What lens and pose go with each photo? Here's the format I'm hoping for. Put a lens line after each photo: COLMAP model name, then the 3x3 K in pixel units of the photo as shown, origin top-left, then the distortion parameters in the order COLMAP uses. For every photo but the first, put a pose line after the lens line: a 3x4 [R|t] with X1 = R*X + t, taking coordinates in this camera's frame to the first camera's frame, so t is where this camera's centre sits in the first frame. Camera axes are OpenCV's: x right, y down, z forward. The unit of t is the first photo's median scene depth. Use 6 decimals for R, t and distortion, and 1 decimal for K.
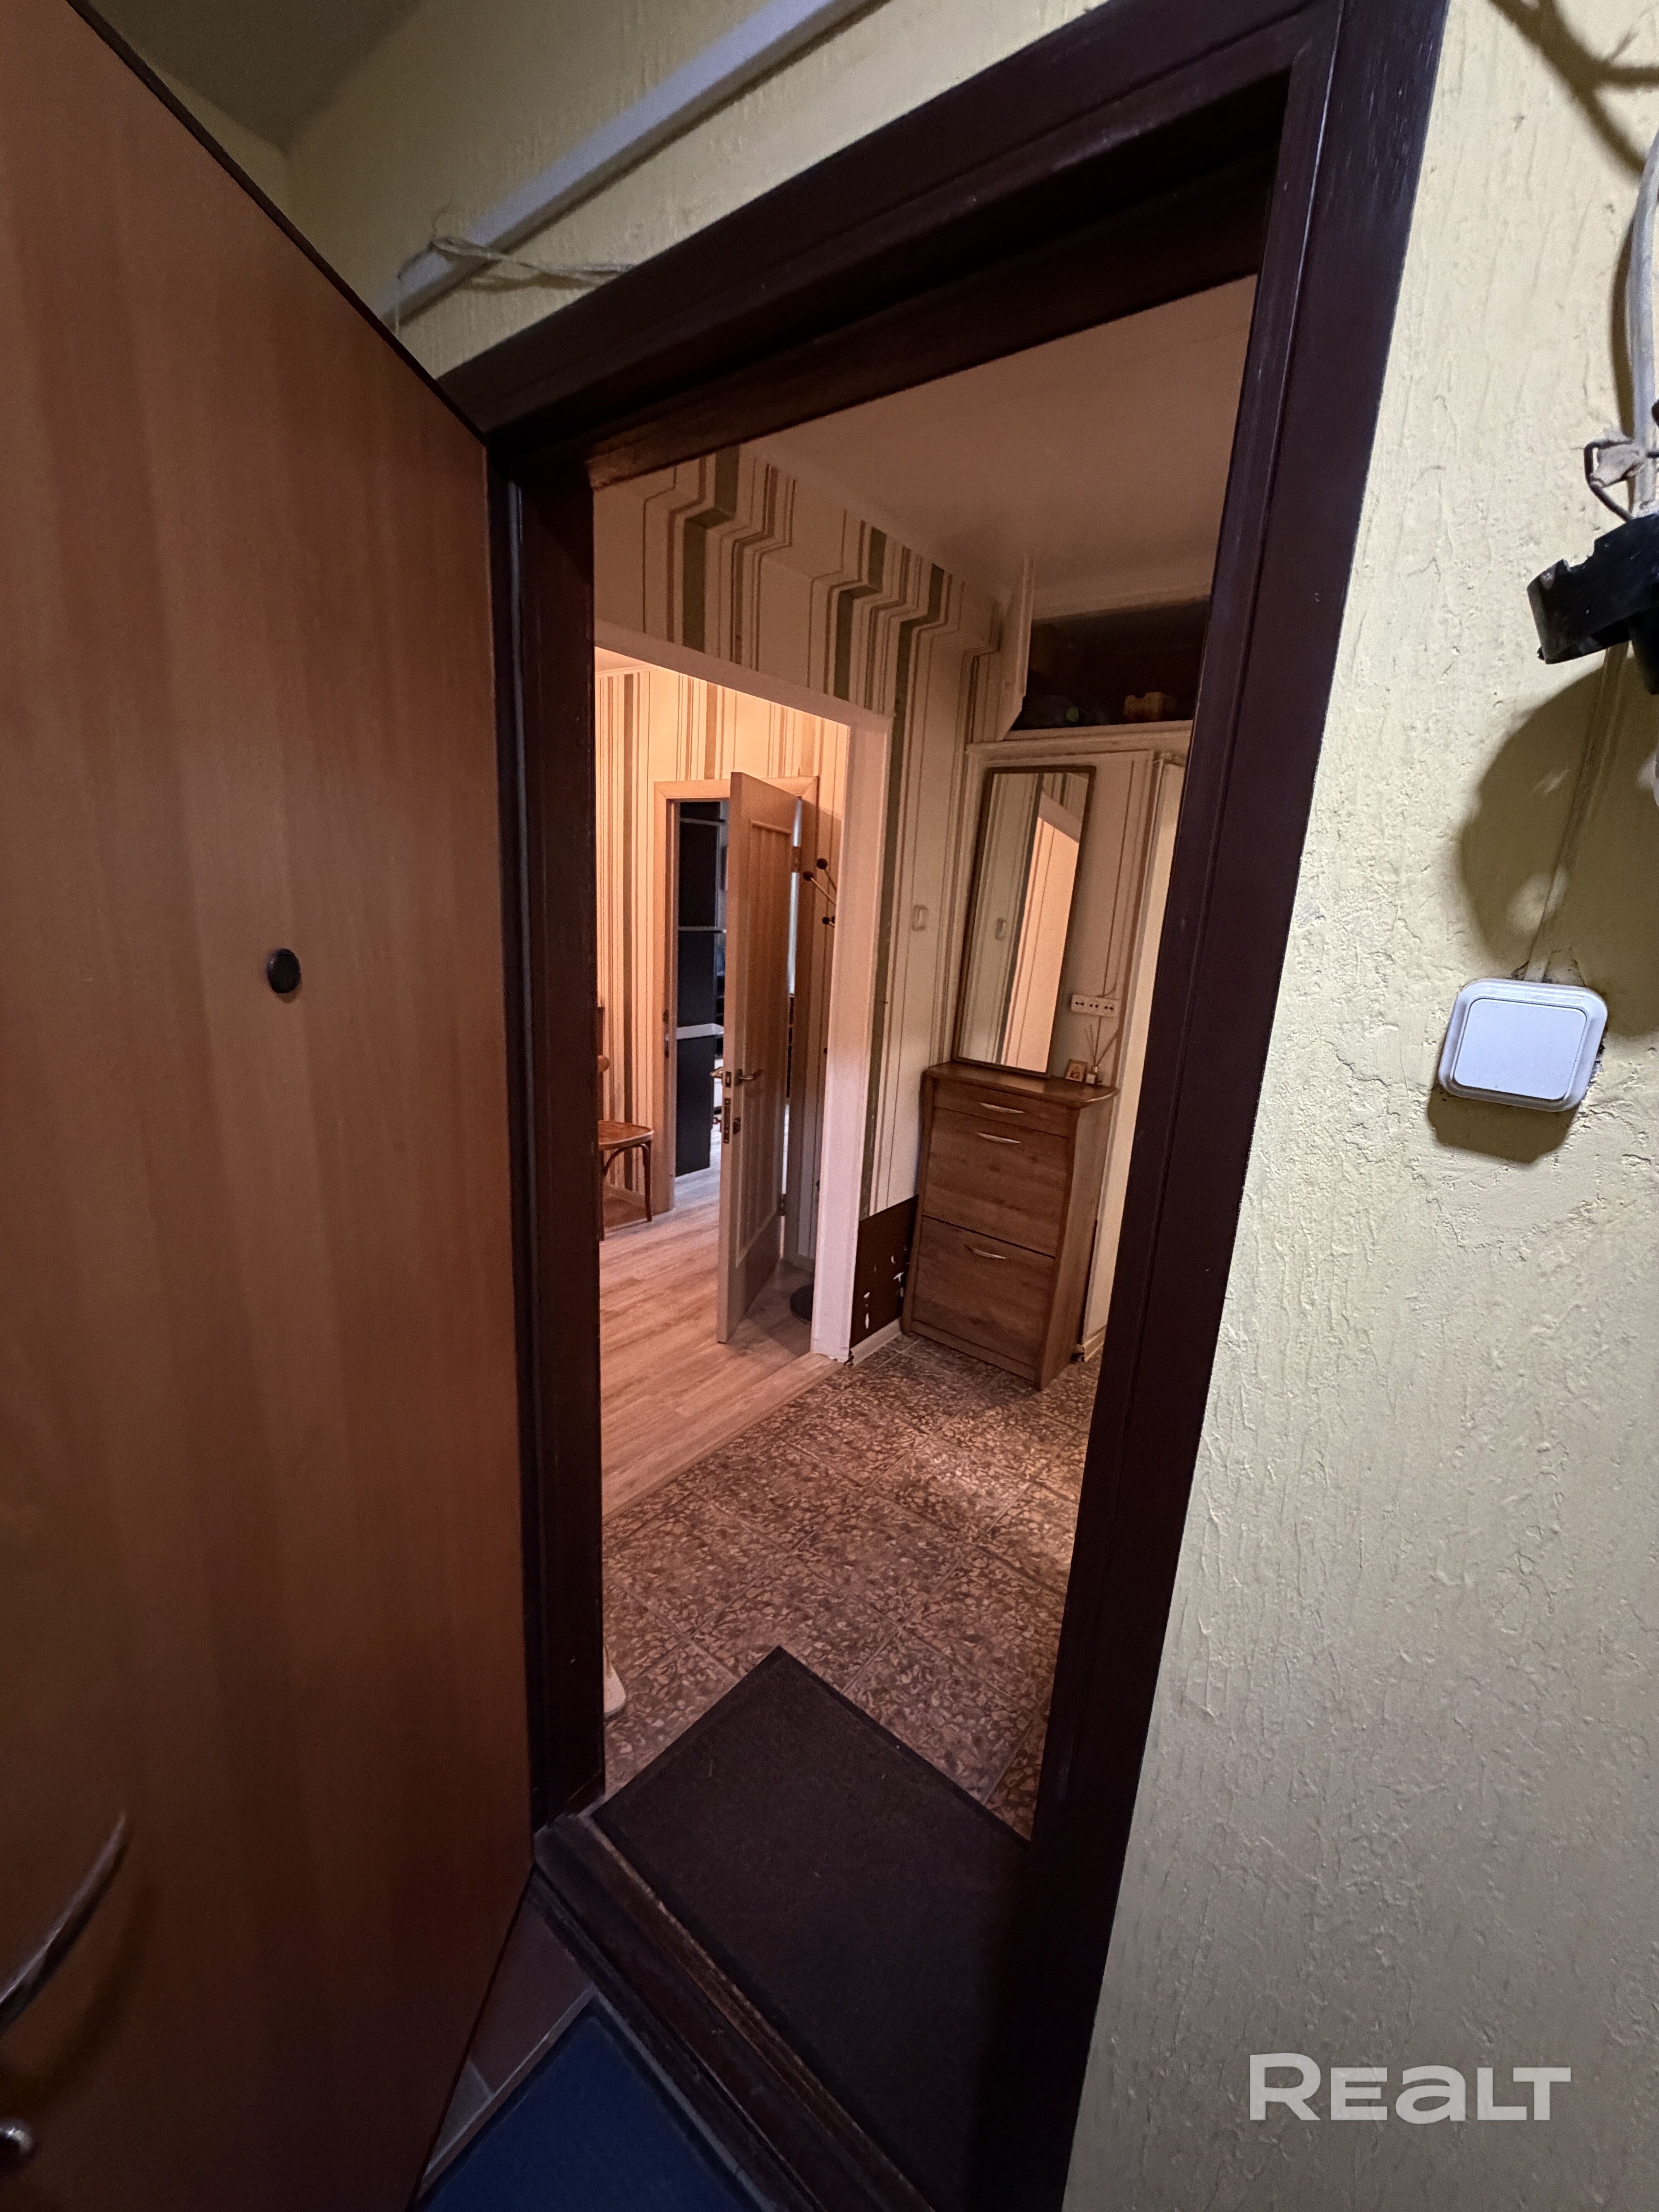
lens RADIAL K [[883.3, 0, 830.0], [0, 883.3, 1107.3], [0, 0, 1]] dist [-0.000471, -0.000039]
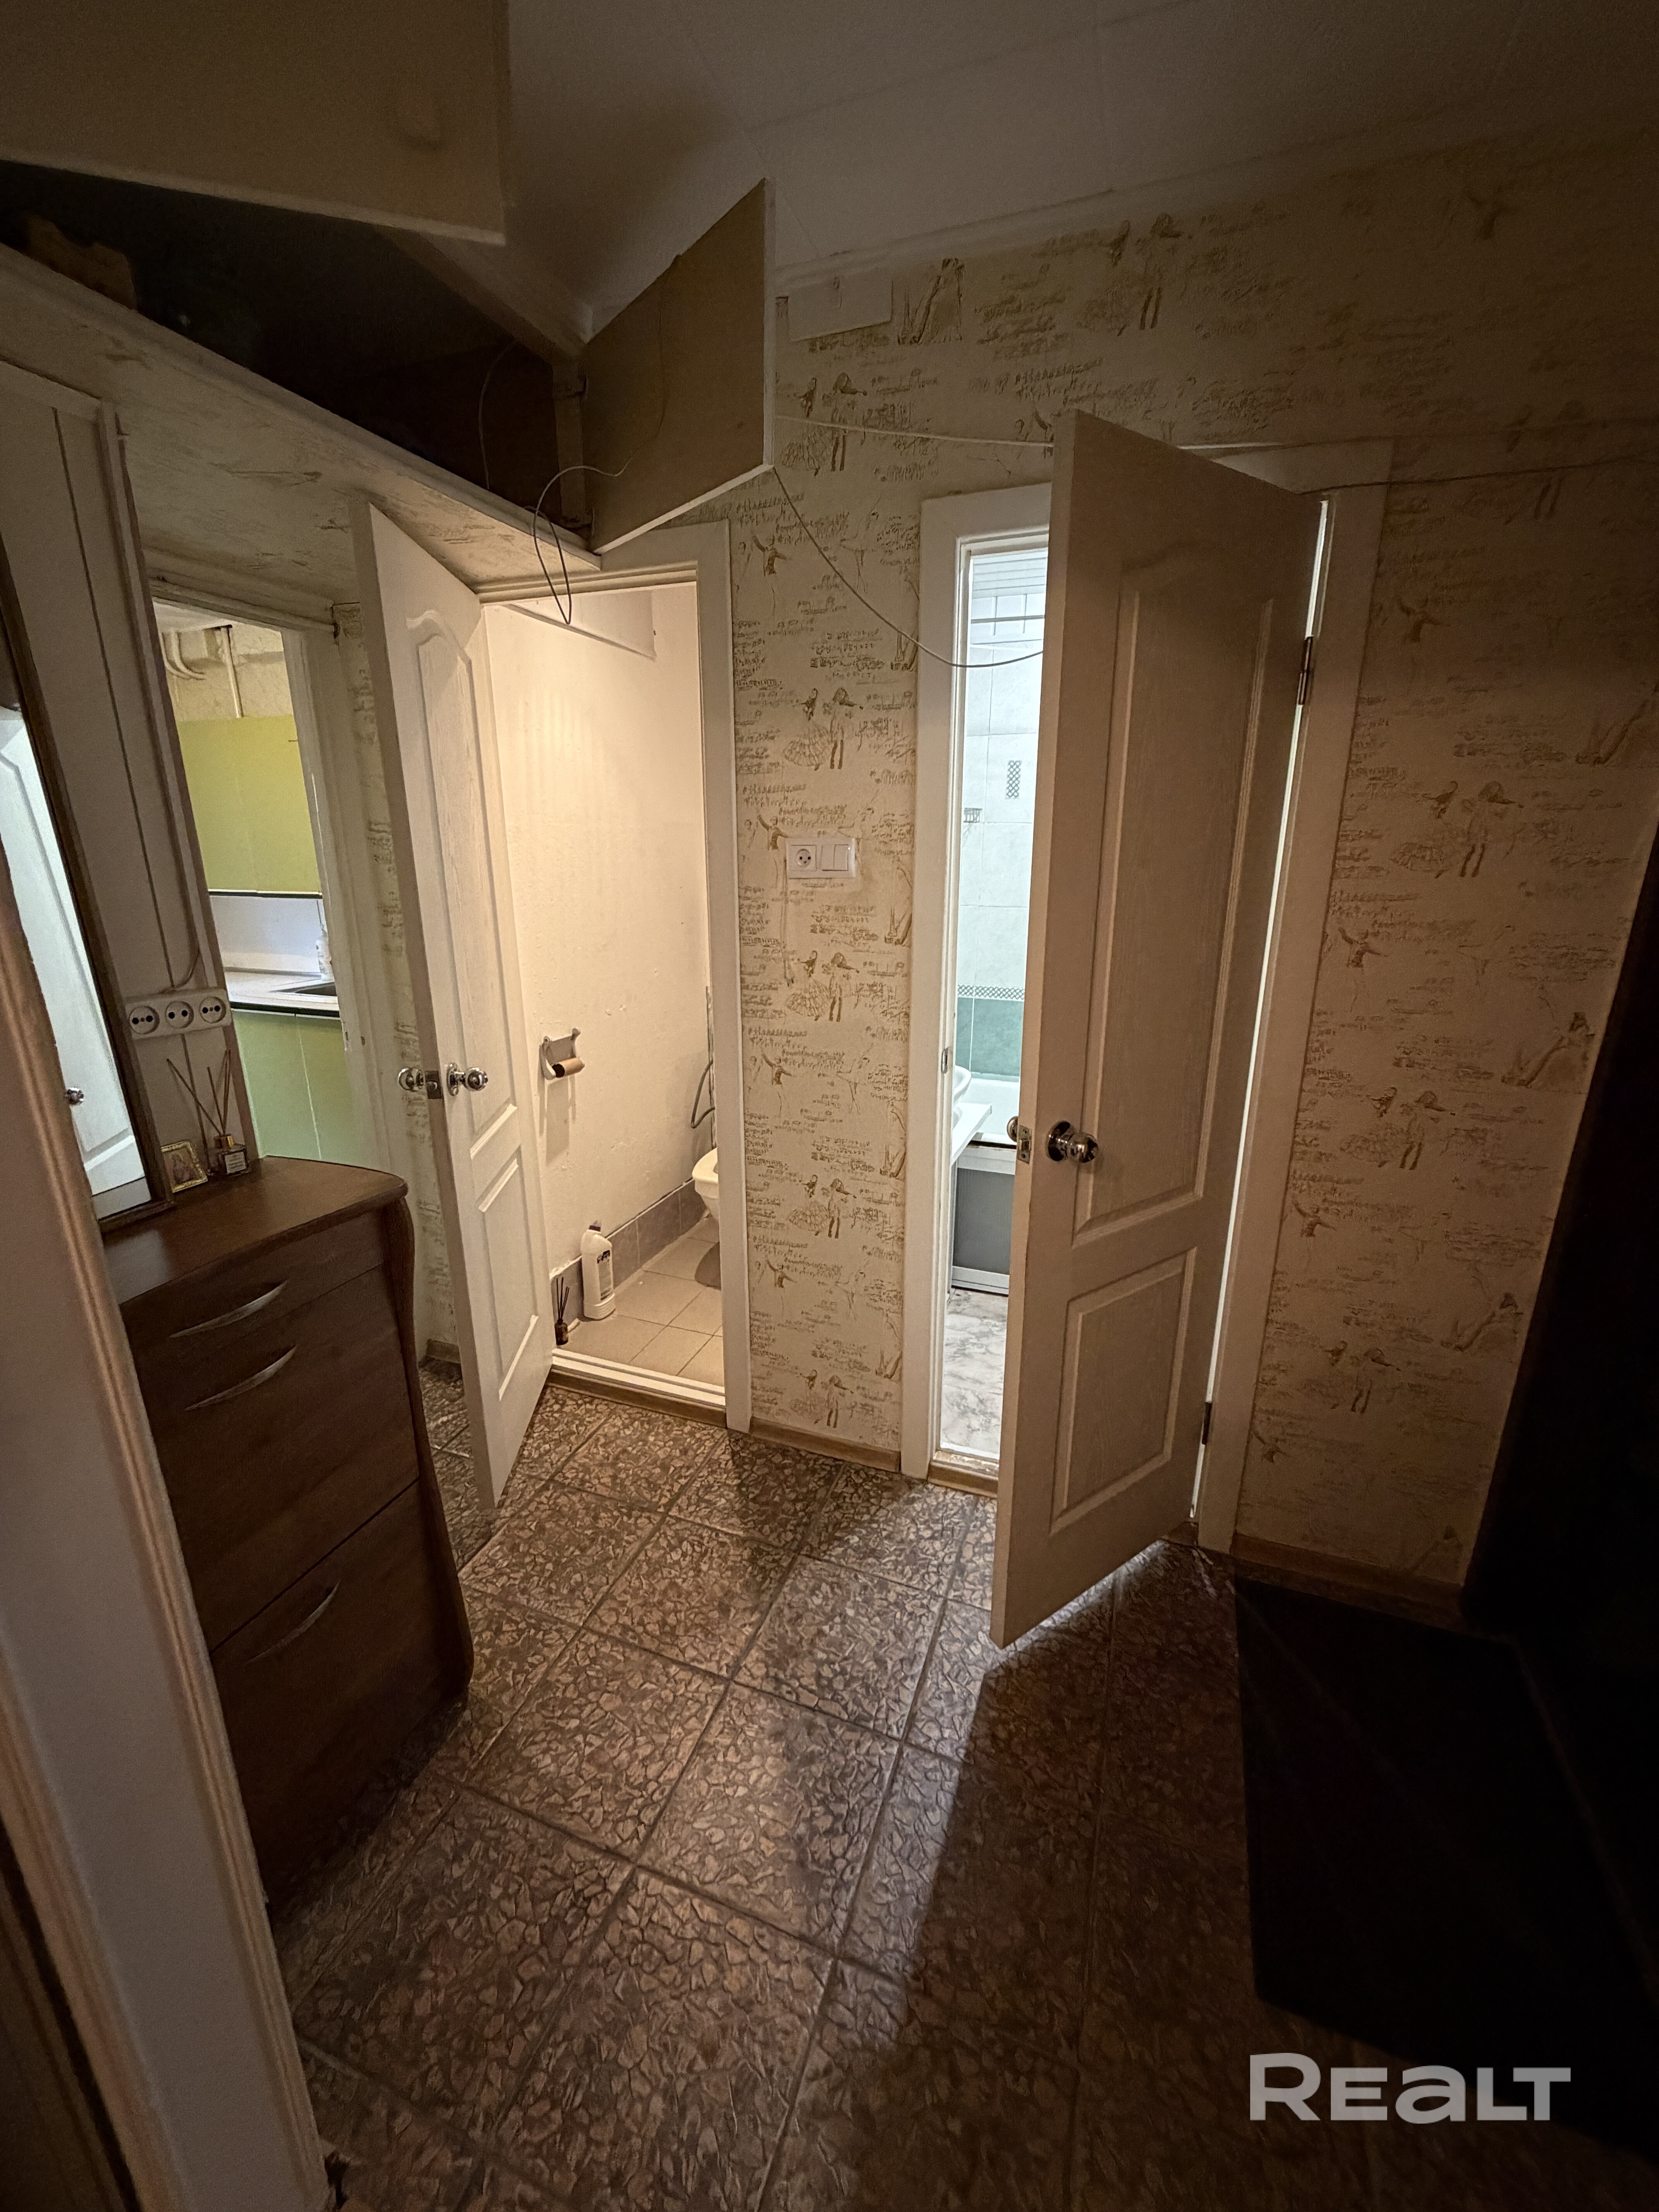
lens RADIAL K [[883.3, 0, 832.1], [0, 883.3, 1107.5], [0, 0, 1]] dist [-0.000471, -0.000039]
pose [[-0.306477, -0.331292, 0.892366, -0.251856], [0.210591, 0.890650, 0.402981, -0.217901], [-0.928290, 0.311429, -0.203197, 0.955345]]
